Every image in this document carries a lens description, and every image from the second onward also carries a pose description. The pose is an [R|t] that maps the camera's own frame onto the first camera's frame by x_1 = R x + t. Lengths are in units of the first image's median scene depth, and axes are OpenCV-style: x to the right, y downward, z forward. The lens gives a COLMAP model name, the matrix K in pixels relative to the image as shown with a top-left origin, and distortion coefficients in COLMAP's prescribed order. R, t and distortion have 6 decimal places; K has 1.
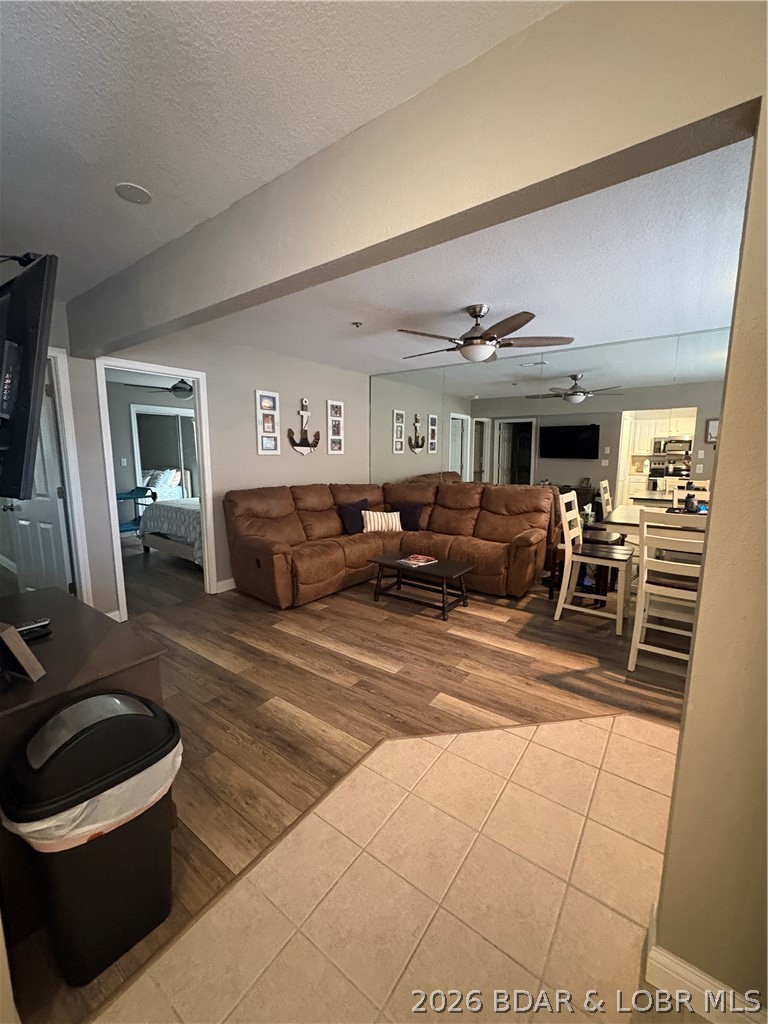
lens RADIAL K [[407.2, 0, 385.6], [0, 407.2, 512.0], [0, 0, 1]] dist [-0.003417, -0.000165]
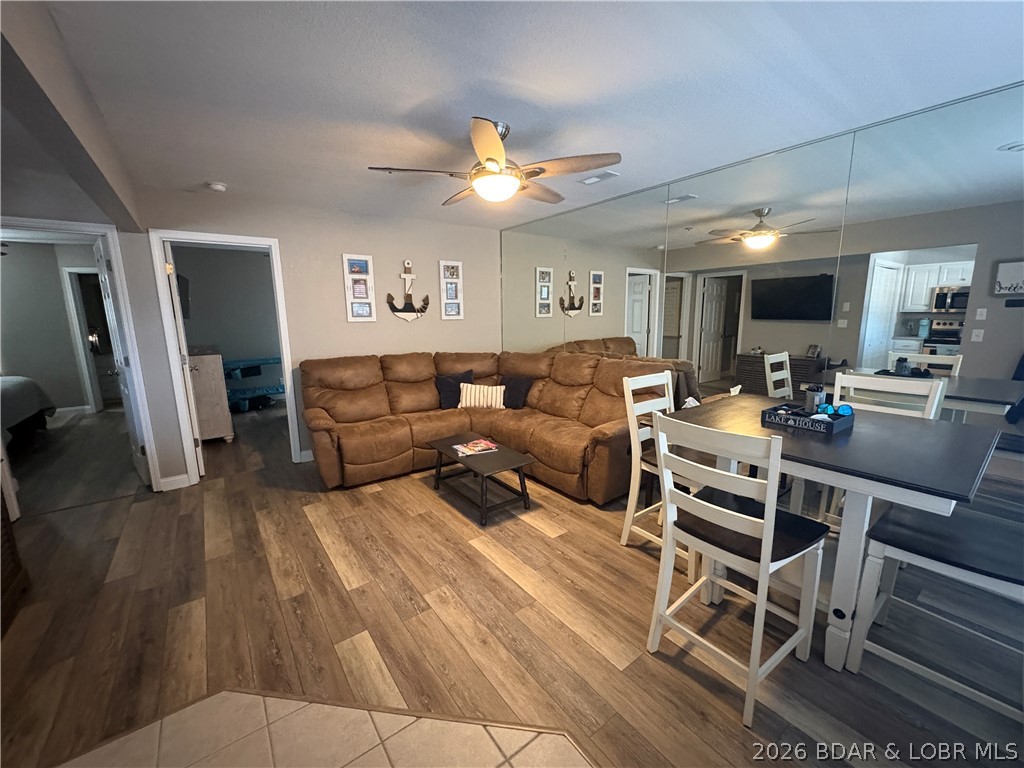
lens RADIAL K [[407.2, 0, 513.3], [0, 407.2, 385.8], [0, 0, 1]] dist [-0.003417, -0.000165]
pose [[0.957122, 0.037375, -0.287263, 0.309744], [-0.028019, 0.998937, 0.036613, -0.033090], [0.288326, -0.026995, 0.957152, 0.172603]]
